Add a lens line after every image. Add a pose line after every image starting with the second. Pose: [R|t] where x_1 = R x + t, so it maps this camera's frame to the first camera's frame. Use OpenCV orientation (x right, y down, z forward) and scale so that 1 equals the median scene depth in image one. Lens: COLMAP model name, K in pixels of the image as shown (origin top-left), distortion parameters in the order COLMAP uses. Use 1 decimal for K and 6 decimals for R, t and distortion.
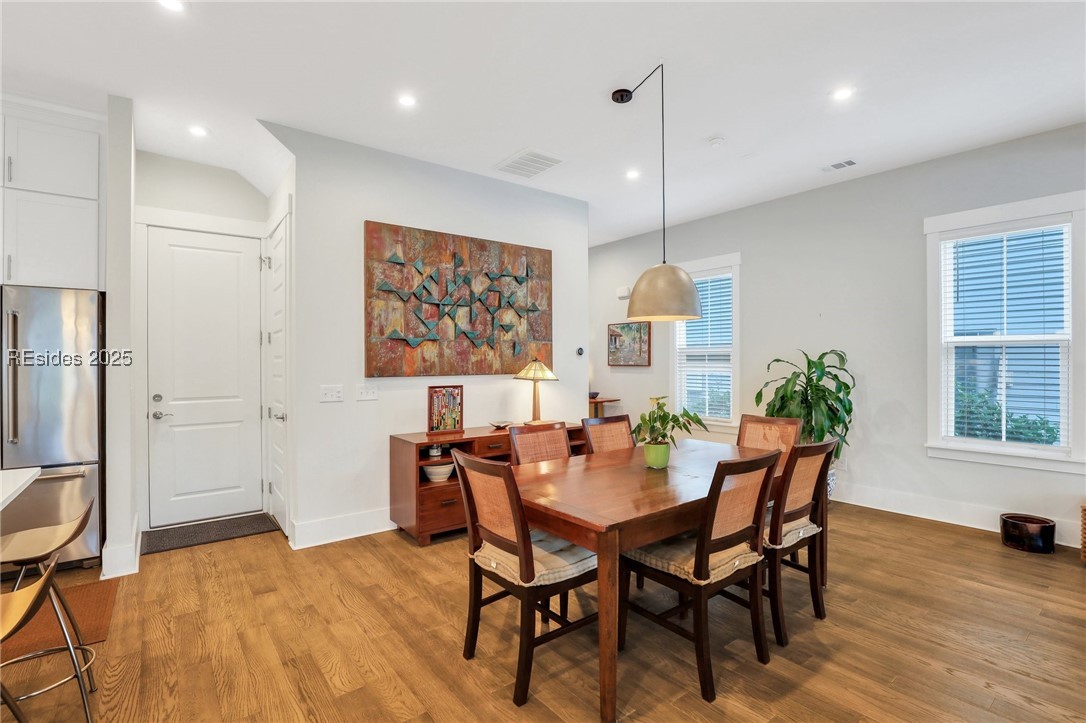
lens RADIAL K [[505.2, 0, 548.5], [0, 505.2, 363.6], [0, 0, 1]] dist [-0.040620, 0.008979]
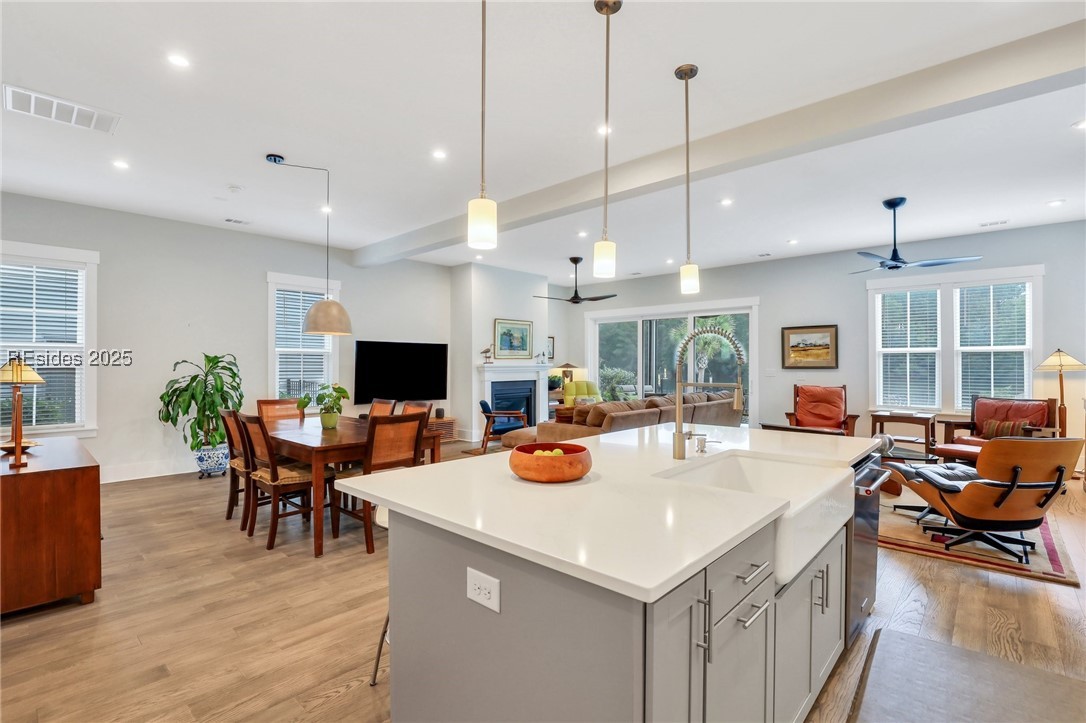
lens RADIAL K [[502.3, 0, 548.0], [0, 502.3, 362.4], [0, 0, 1]] dist [-0.037881, 0.007954]
pose [[-0.167059, 0.006175, 0.985928, -0.960798], [0.004178, 0.999976, -0.005555, 0.009501], [-0.985938, 0.003191, -0.167081, 0.392603]]
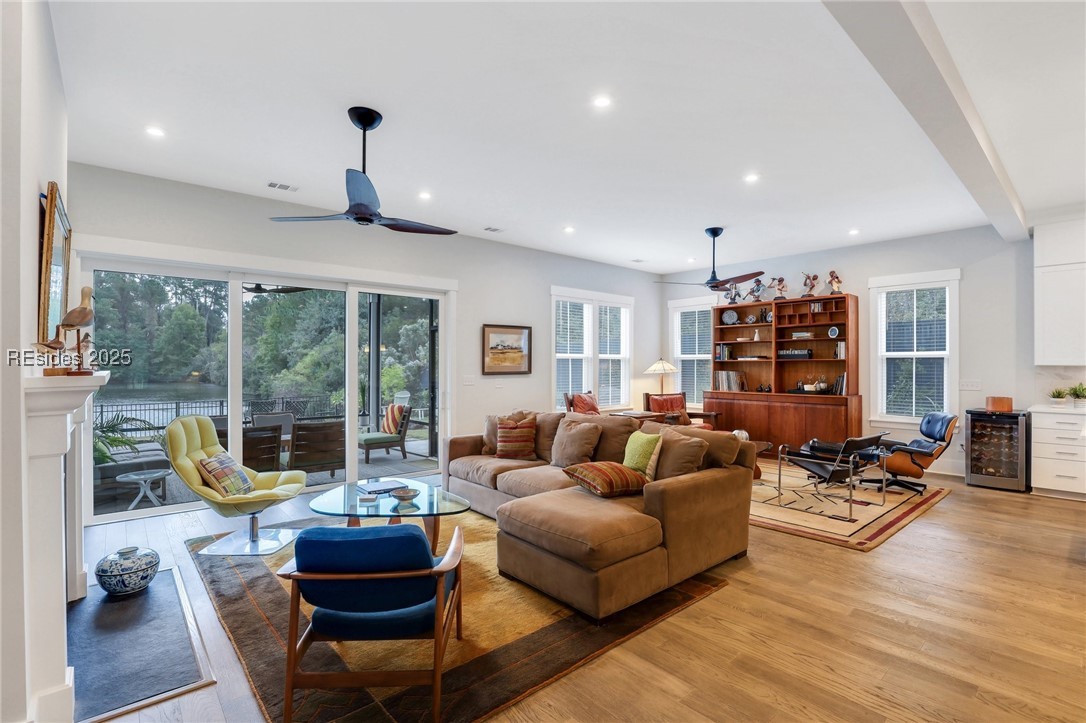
lens RADIAL K [[502.3, 0, 548.0], [0, 502.3, 362.4], [0, 0, 1]] dist [-0.037881, 0.007954]
pose [[-0.998498, 0.002555, -0.054722, 0.714908], [0.002663, 0.999995, -0.001913, -0.009136], [0.054717, -0.002056, -0.998500, 0.769505]]
